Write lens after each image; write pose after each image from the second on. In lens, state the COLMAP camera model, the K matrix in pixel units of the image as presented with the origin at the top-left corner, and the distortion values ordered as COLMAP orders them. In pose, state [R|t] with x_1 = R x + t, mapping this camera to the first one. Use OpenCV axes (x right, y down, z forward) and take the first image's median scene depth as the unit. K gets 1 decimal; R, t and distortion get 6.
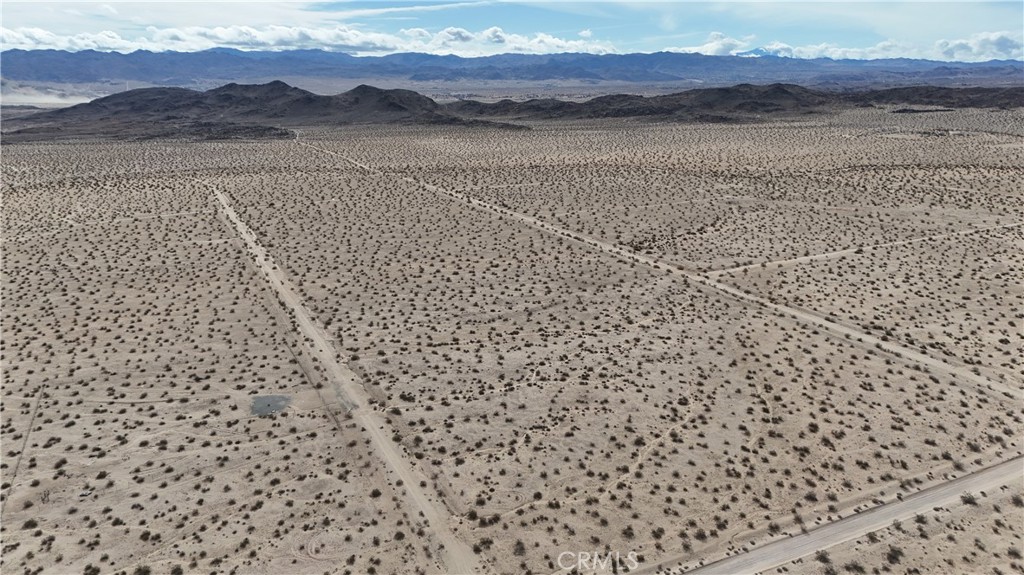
lens RADIAL K [[757.4, 0, 506.3], [0, 757.4, 283.6], [0, 0, 1]] dist [0.027200, -0.024180]
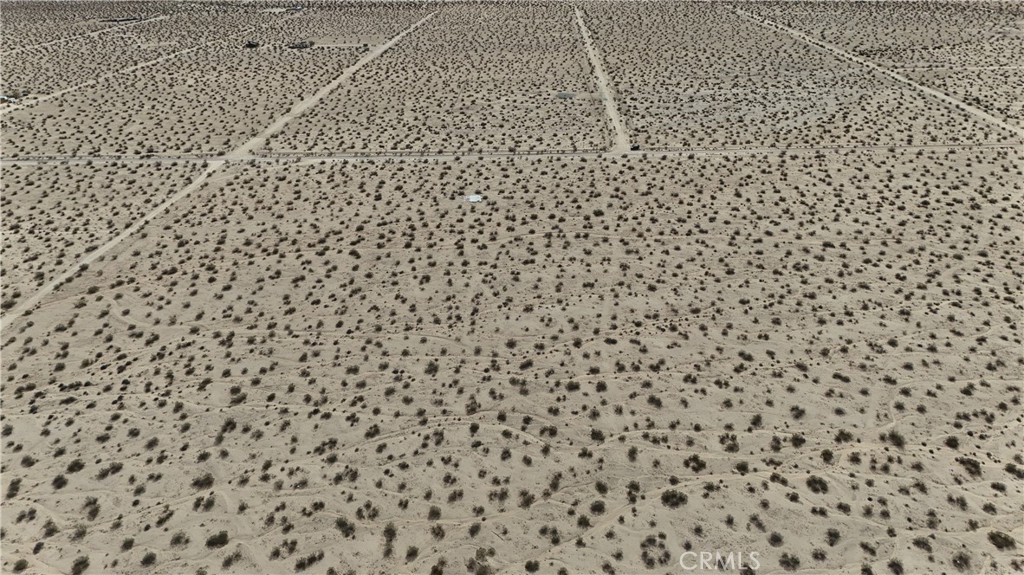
lens RADIAL K [[757.4, 0, 514.5], [0, 757.4, 286.8], [0, 0, 1]] dist [0.027200, -0.024180]
pose [[0.892277, 0.198014, -0.405748, 0.337652], [-0.119754, 0.970301, 0.210180, 0.177023], [0.435317, -0.138949, 0.889490, -0.633357]]
